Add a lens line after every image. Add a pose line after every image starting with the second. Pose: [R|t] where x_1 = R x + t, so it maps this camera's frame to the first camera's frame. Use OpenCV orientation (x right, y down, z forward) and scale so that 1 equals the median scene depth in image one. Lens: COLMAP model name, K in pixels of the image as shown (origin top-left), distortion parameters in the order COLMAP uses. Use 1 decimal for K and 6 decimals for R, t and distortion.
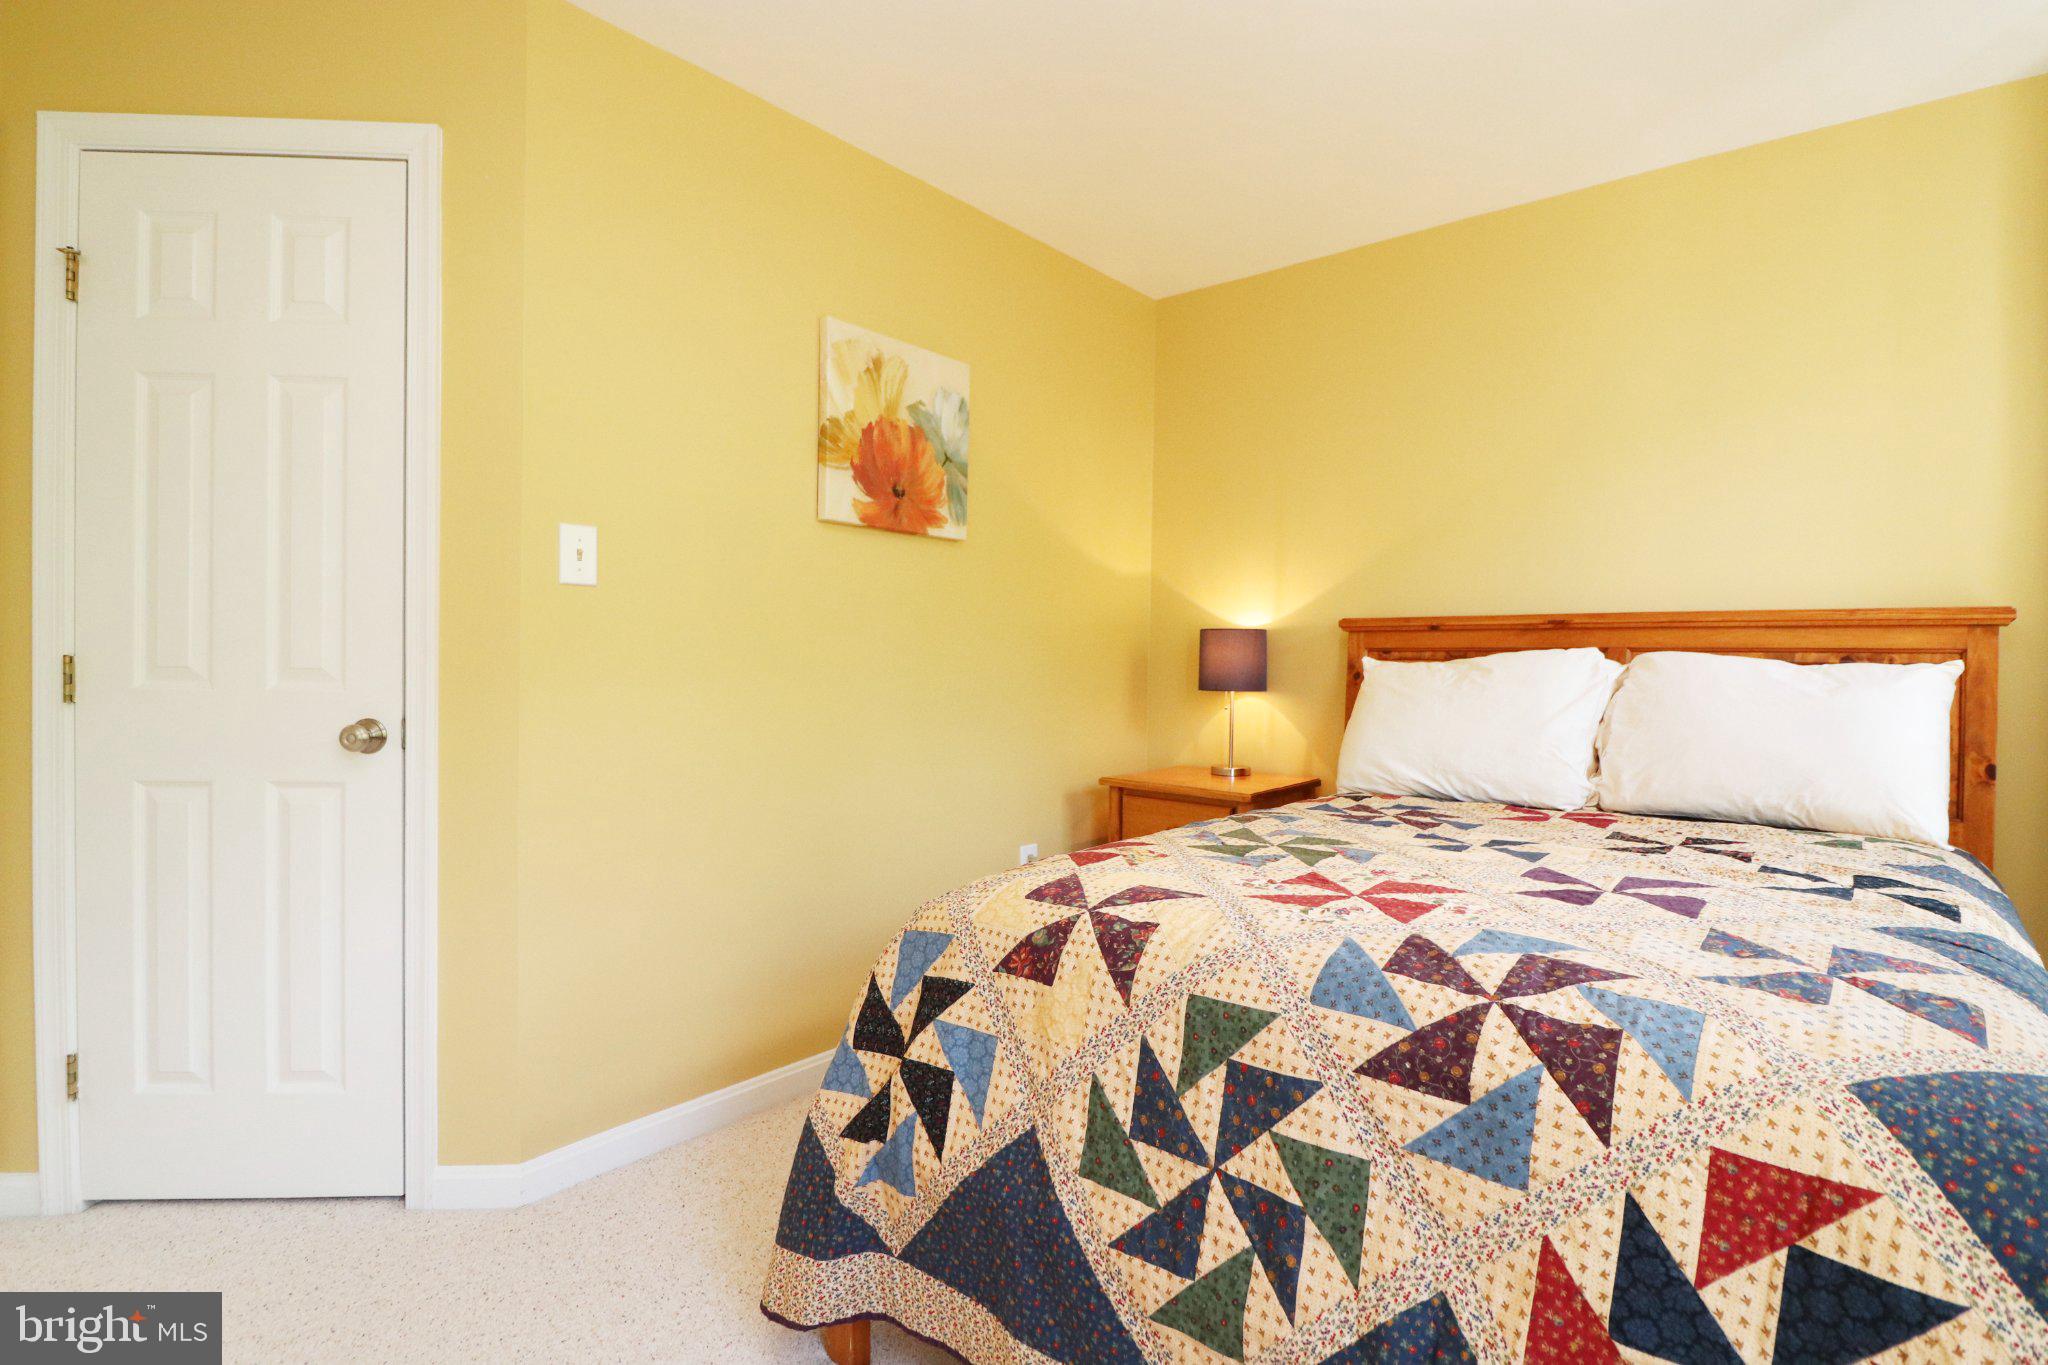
lens RADIAL K [[1031.3, 0, 1035.0], [0, 1031.3, 678.7], [0, 0, 1]] dist [-0.010315, -0.001313]
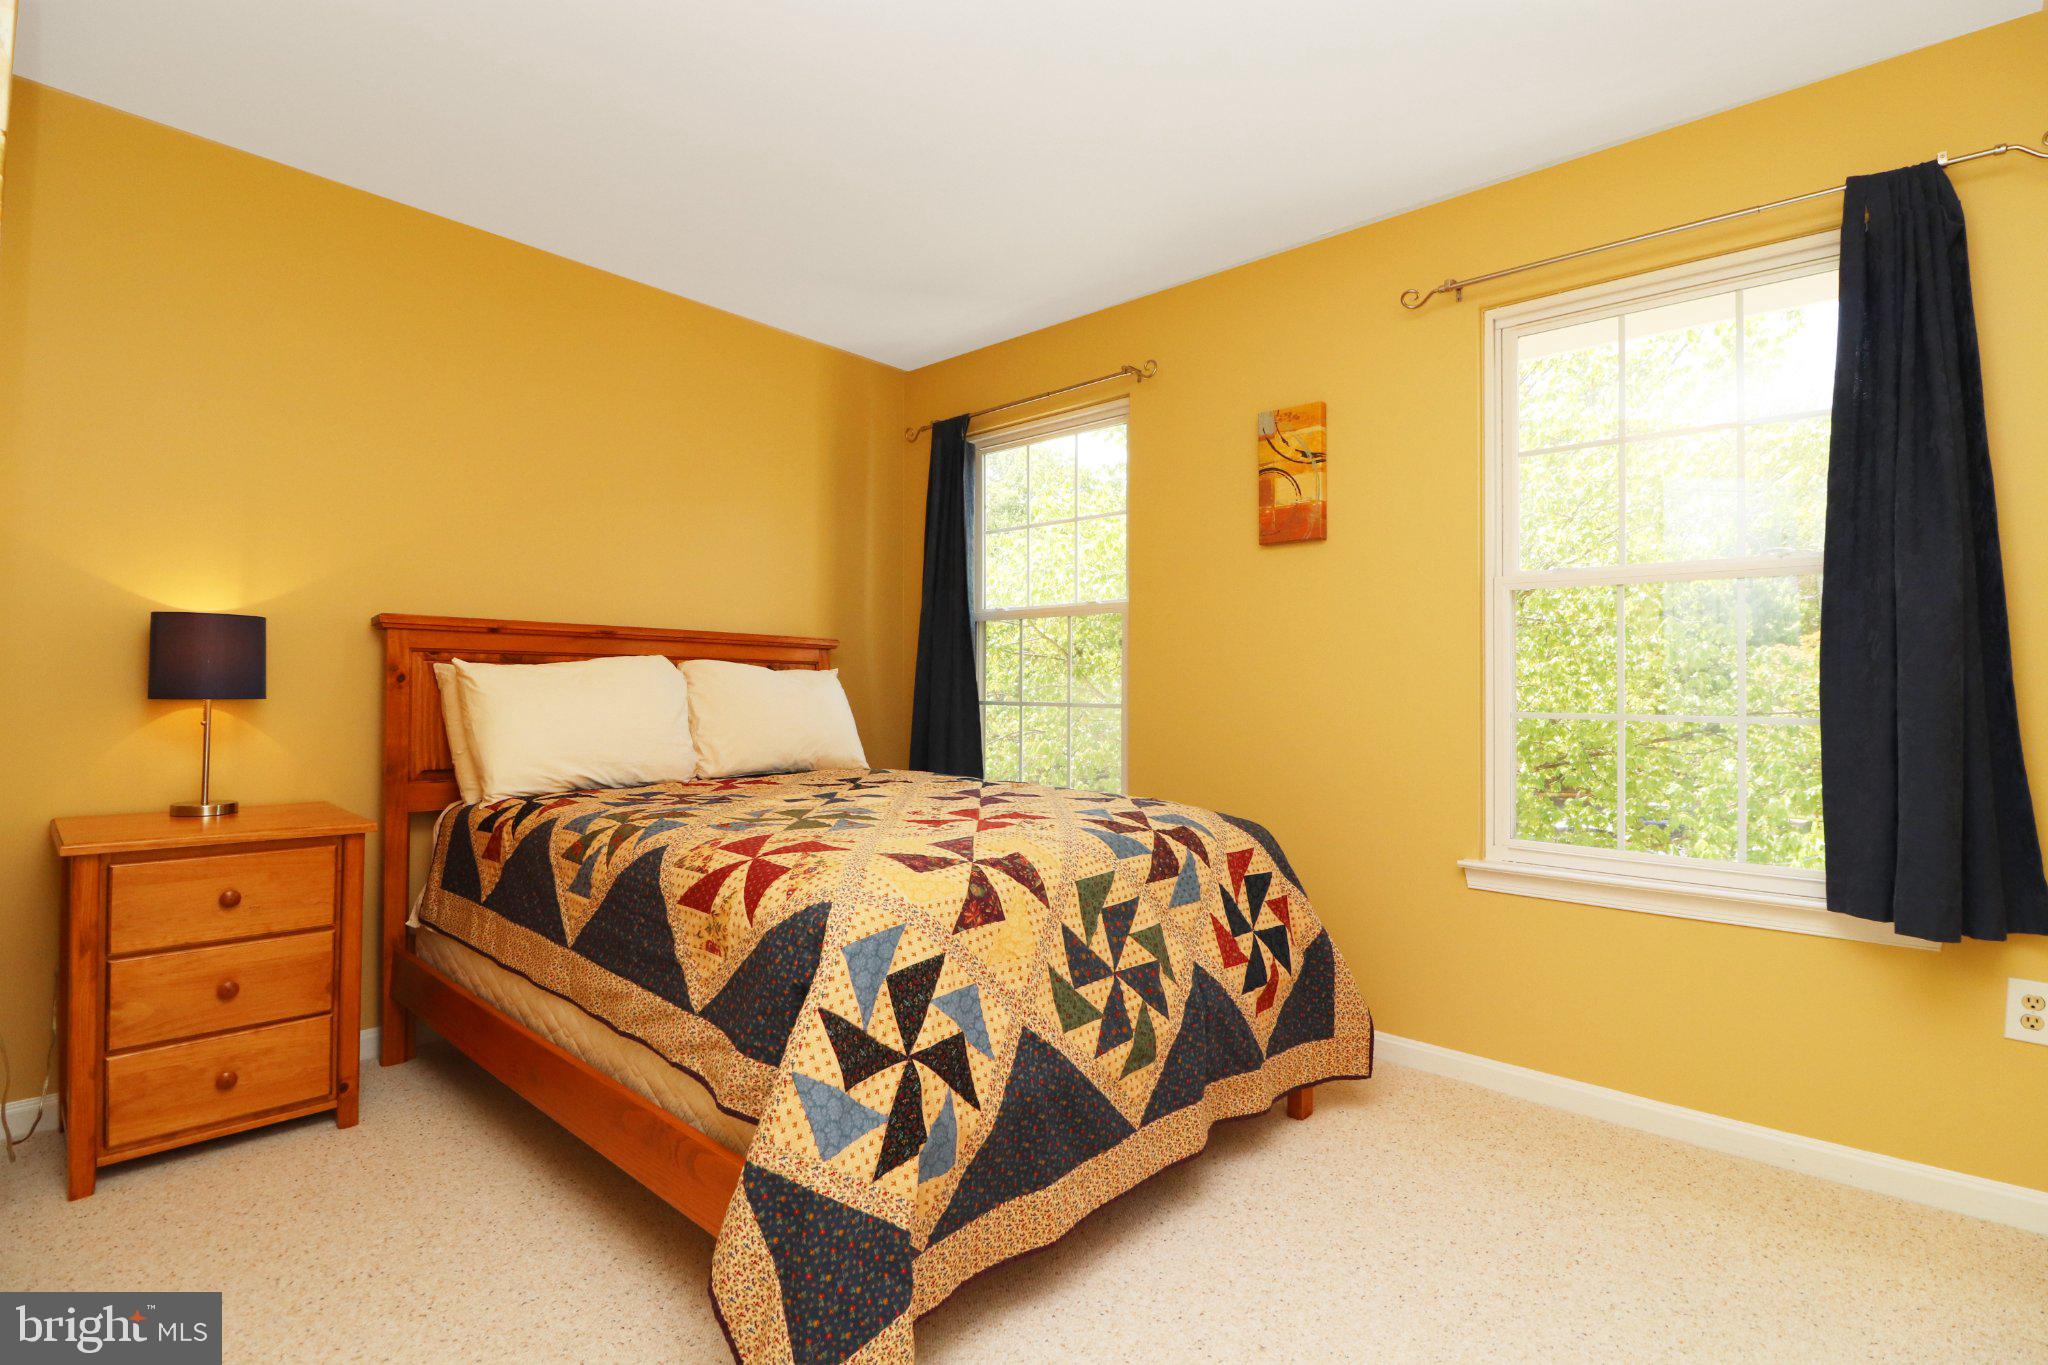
lens RADIAL K [[942.7, 0, 1037.8], [0, 942.7, 673.5], [0, 0, 1]] dist [-0.001561, -0.012490]
pose [[0.005338, 0.003377, 0.999980, -1.206404], [0.006674, 0.999972, -0.003412, -0.001030], [-0.999963, 0.006692, 0.005316, 0.999856]]
